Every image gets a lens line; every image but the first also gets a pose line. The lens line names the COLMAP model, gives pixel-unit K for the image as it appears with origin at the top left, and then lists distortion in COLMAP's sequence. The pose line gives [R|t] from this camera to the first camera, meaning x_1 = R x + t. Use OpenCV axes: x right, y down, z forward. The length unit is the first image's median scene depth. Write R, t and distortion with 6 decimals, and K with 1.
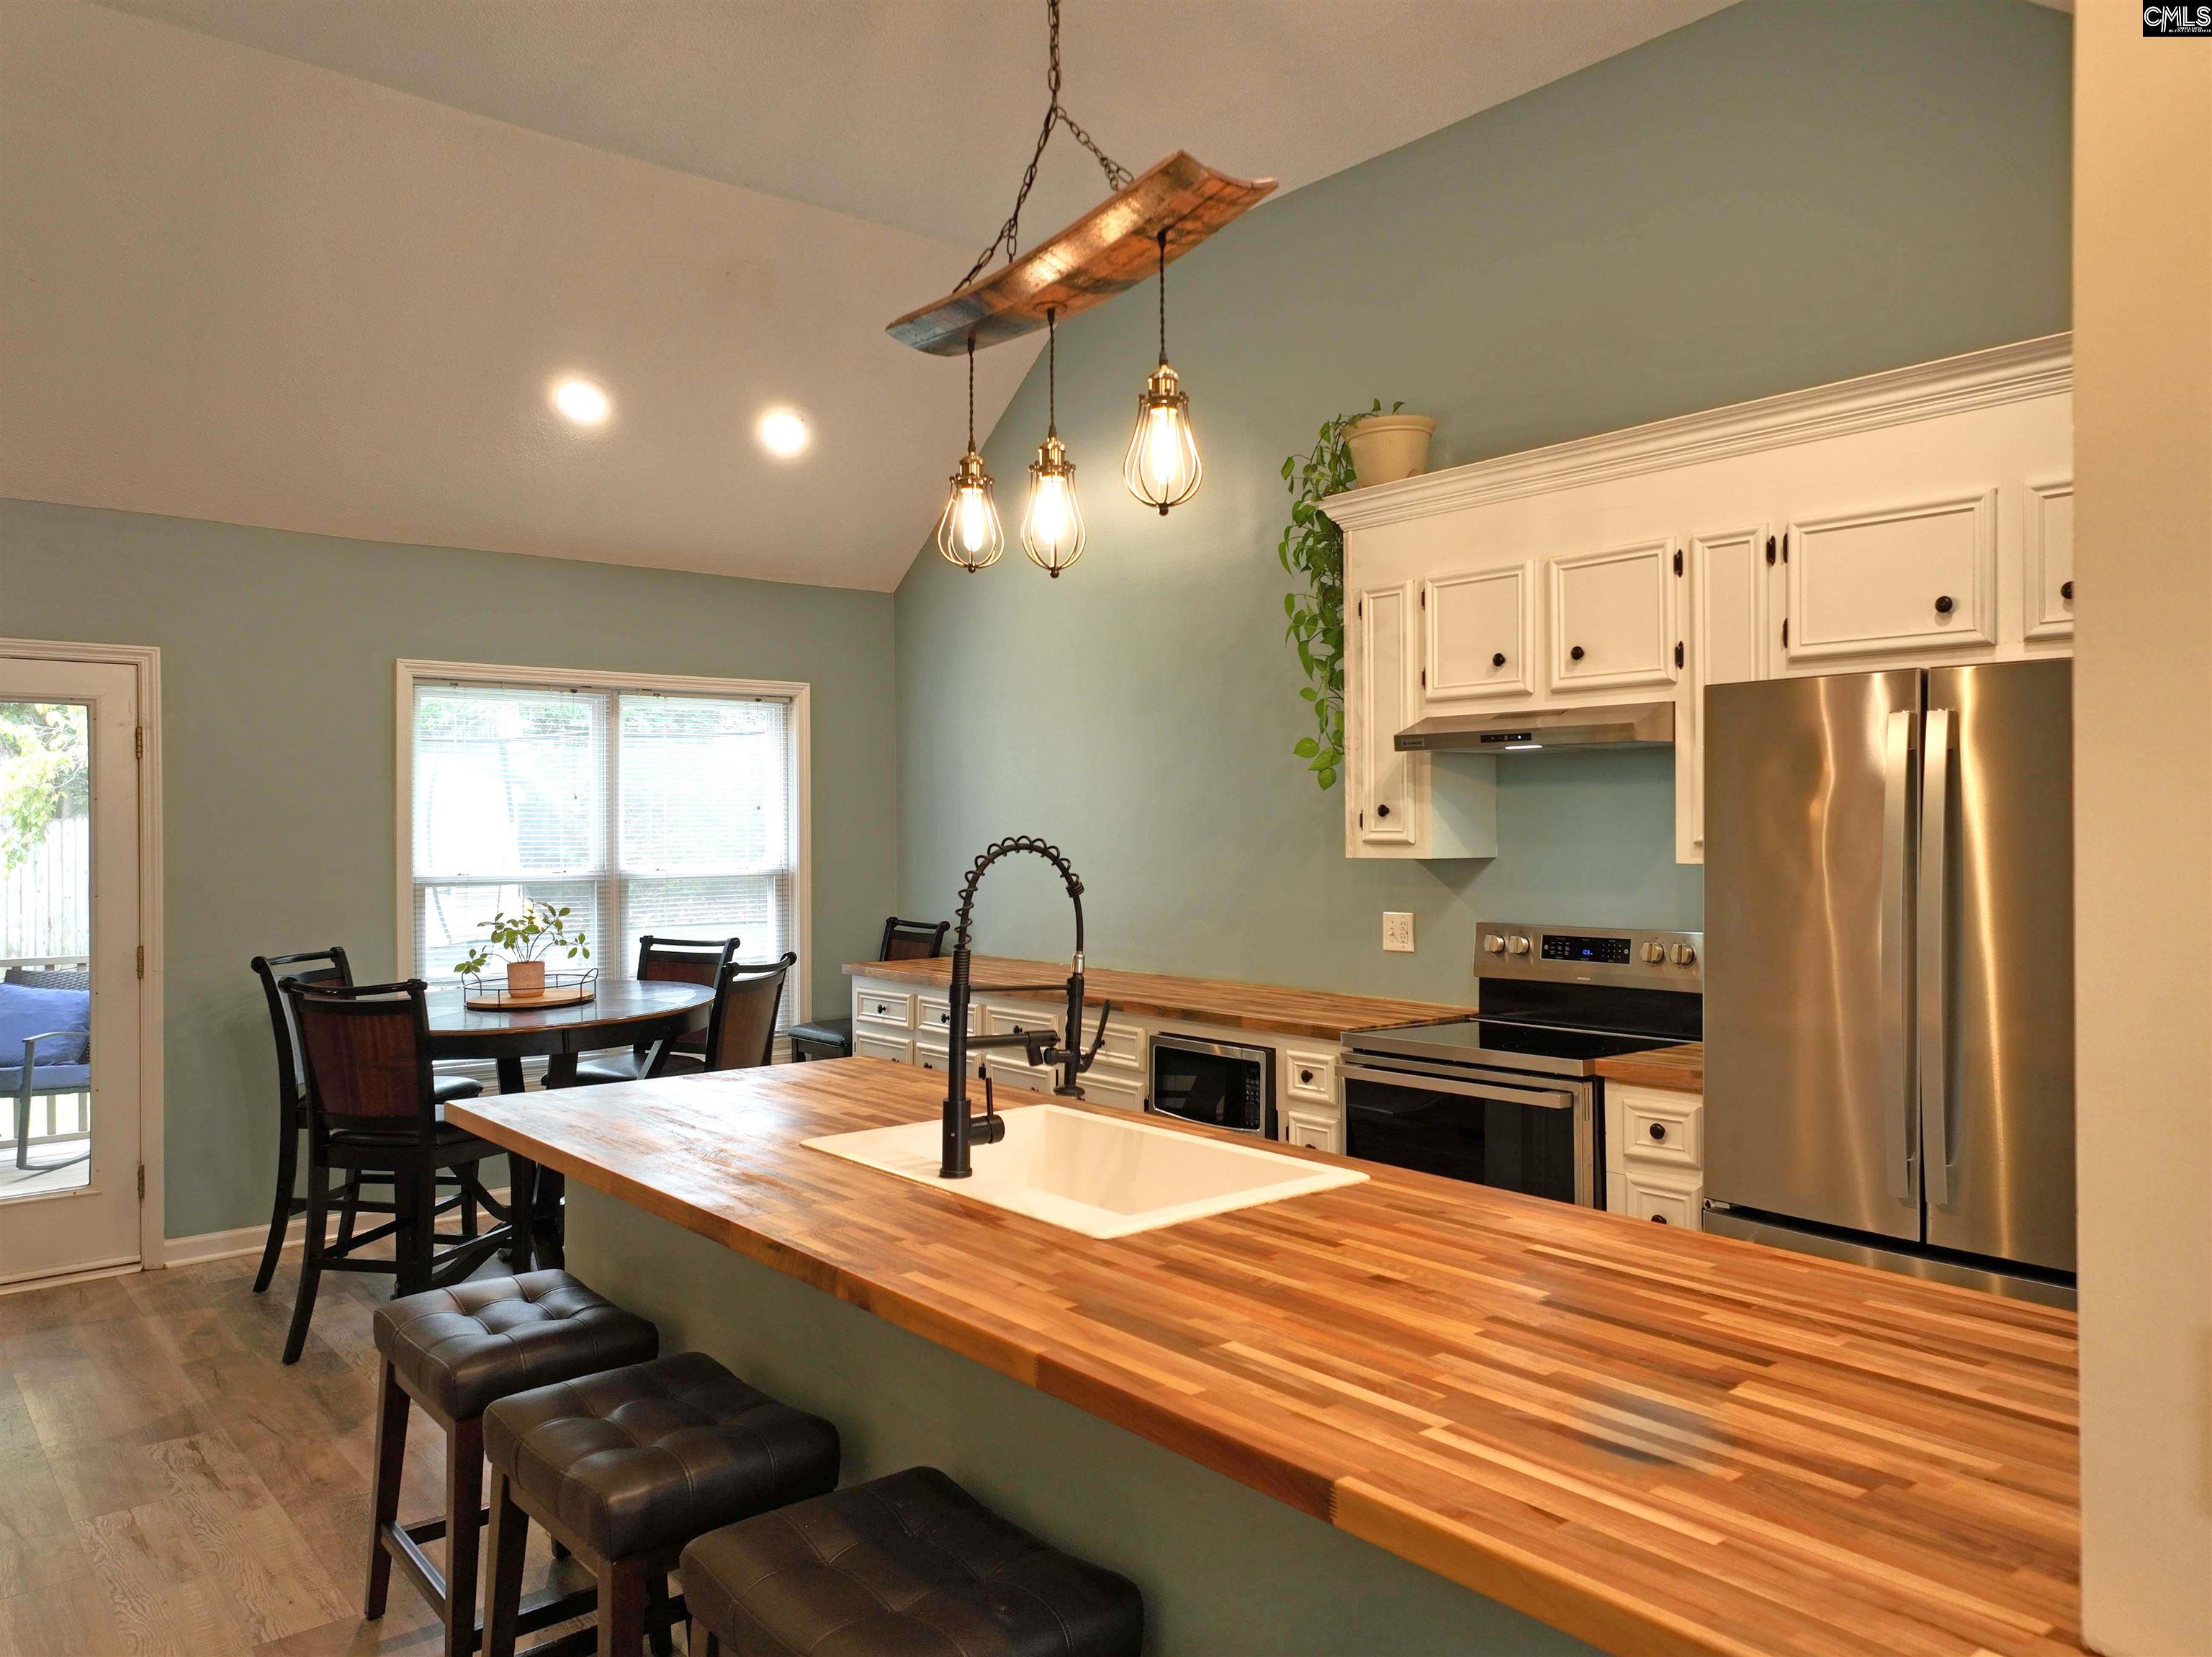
lens RADIAL K [[1540.4, 0, 1122.9], [0, 1540.4, 826.8], [0, 0, 1]] dist [0.005201, 0.005208]
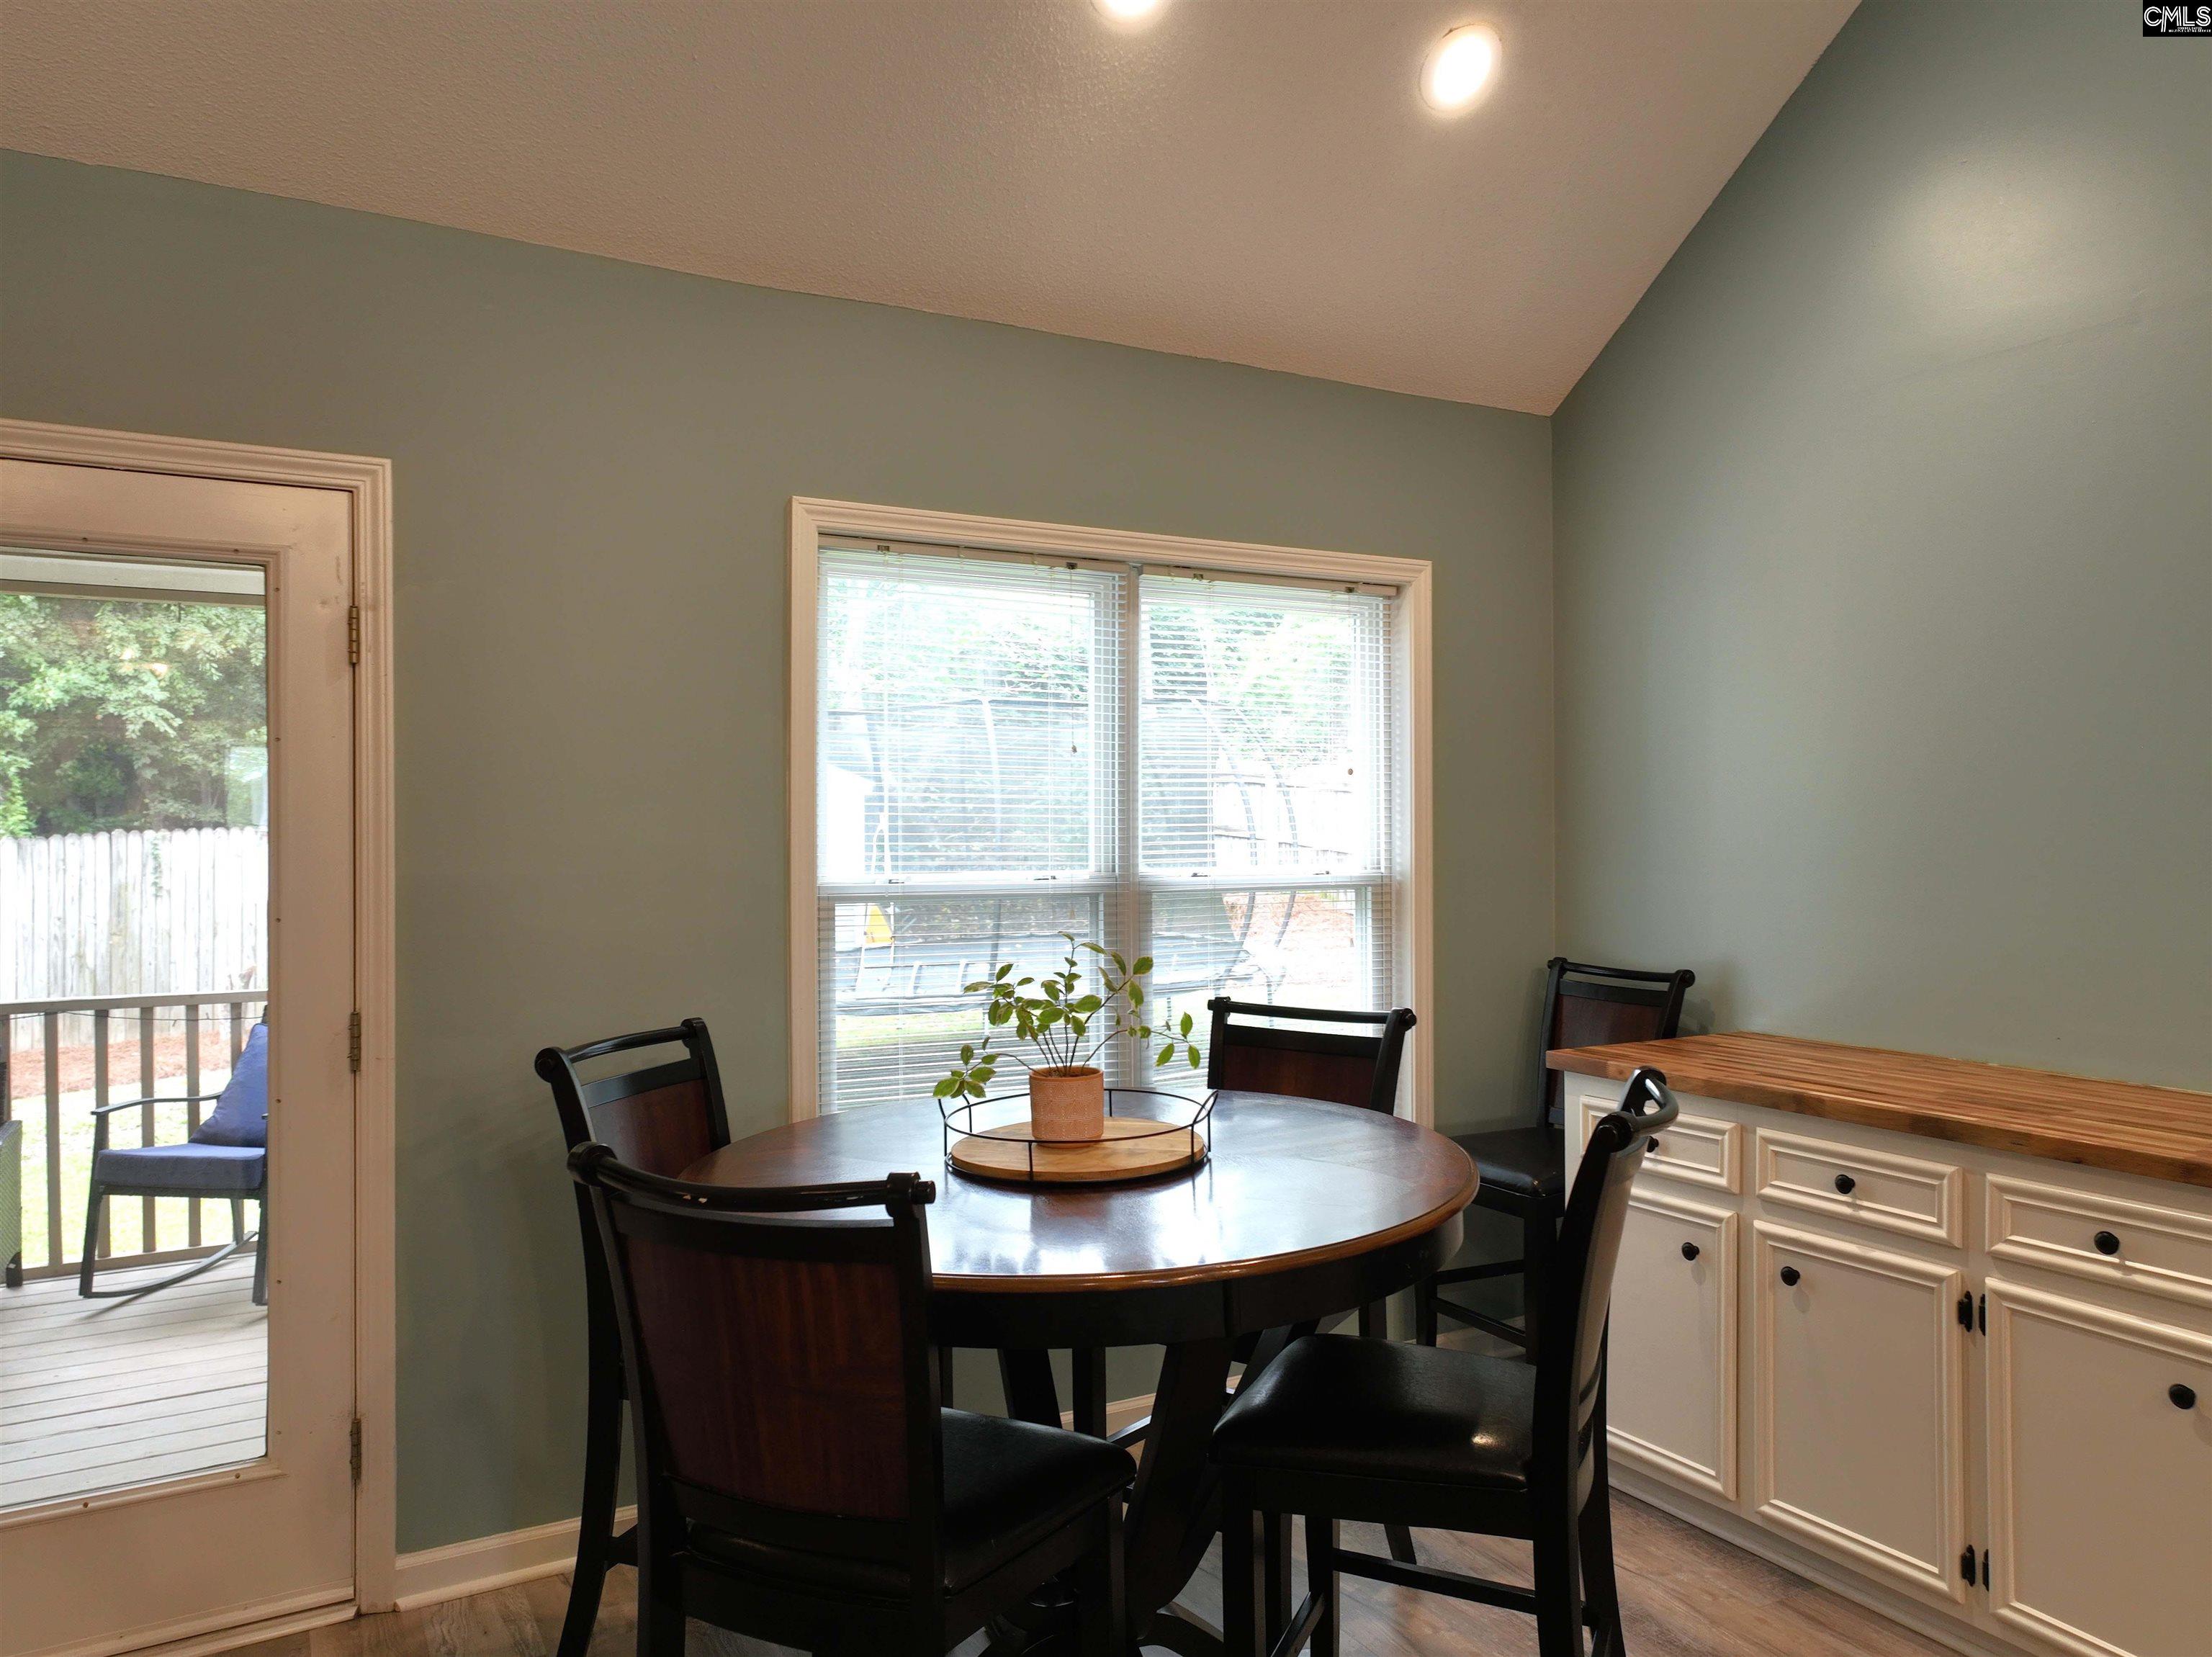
lens RADIAL K [[1564.2, 0, 1154.5], [0, 1564.2, 823.9], [0, 0, 1]] dist [0.001788, 0.003486]
pose [[0.985021, 0.001518, -0.172426, -0.576969], [-0.002079, 0.999993, -0.003076, 0.027173], [0.172421, 0.003388, 0.985018, 1.101314]]
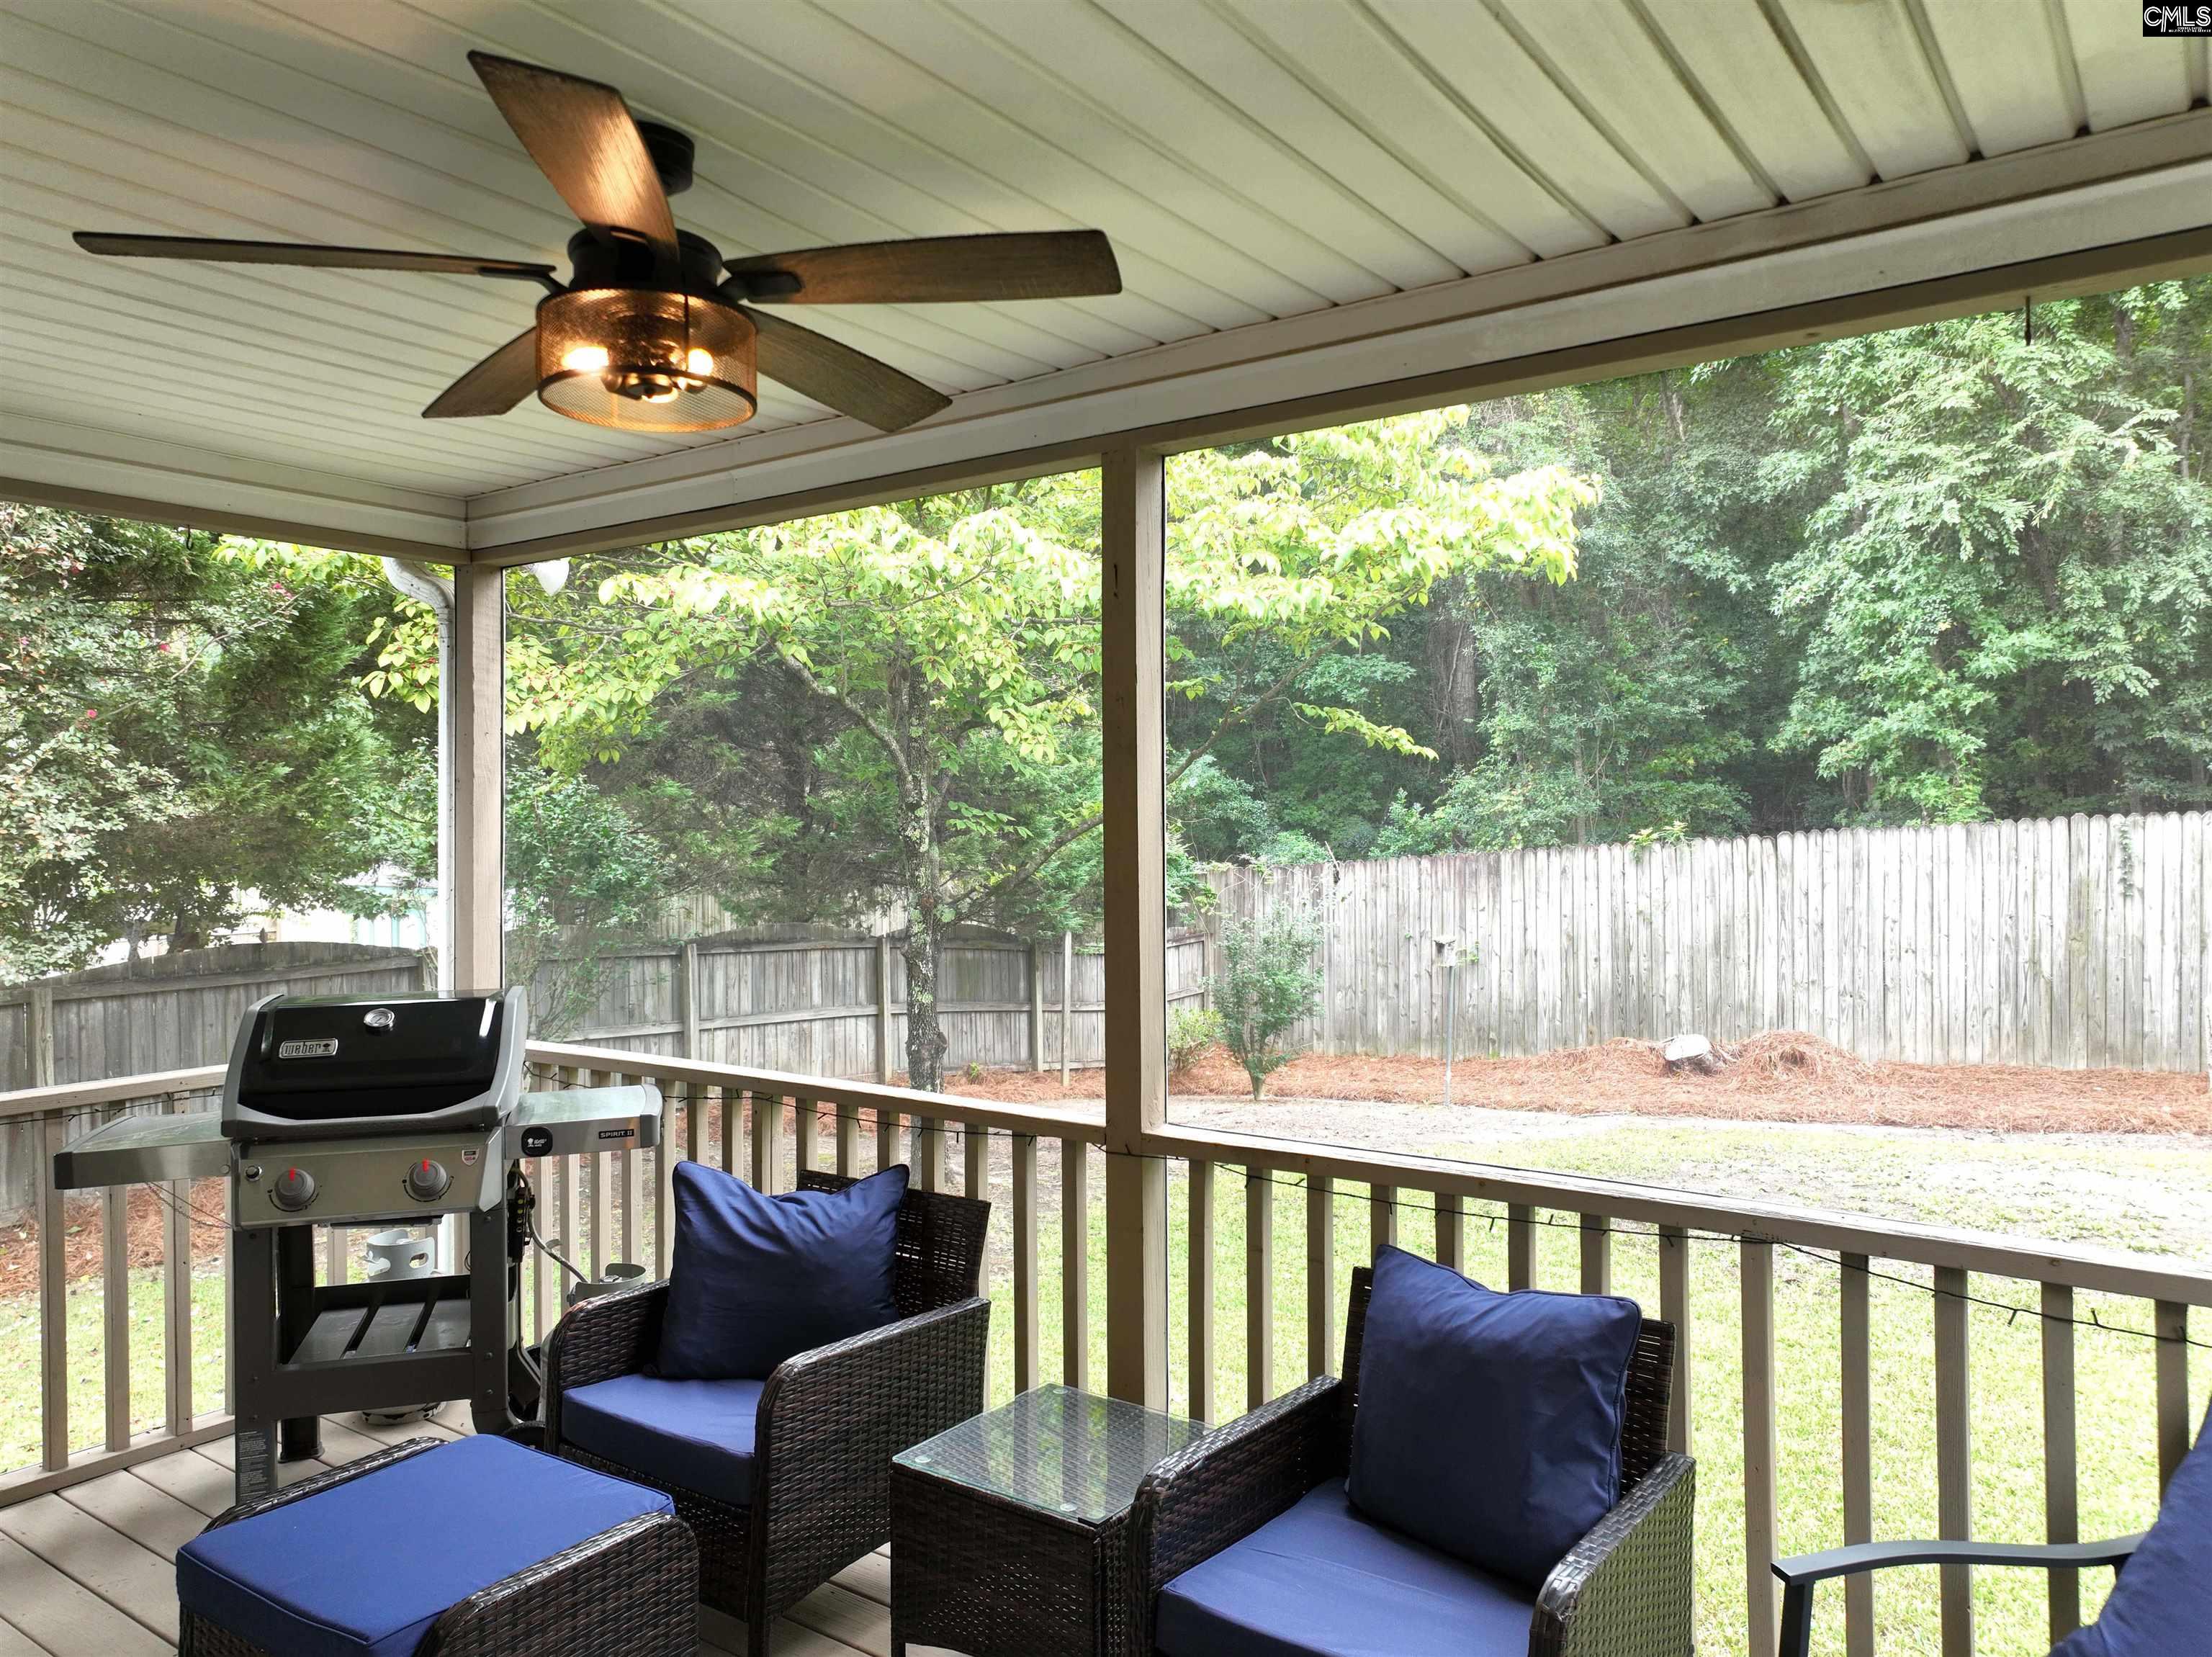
lens RADIAL K [[1563.6, 0, 1106.5], [0, 1563.6, 797.4], [0, 0, 1]] dist [0.021138, 0.004598]
pose [[0.241764, -0.001663, -0.970334, -1.587654], [-0.002059, 0.999995, -0.002226, -0.001637], [0.970333, 0.002536, 0.241760, 2.347143]]
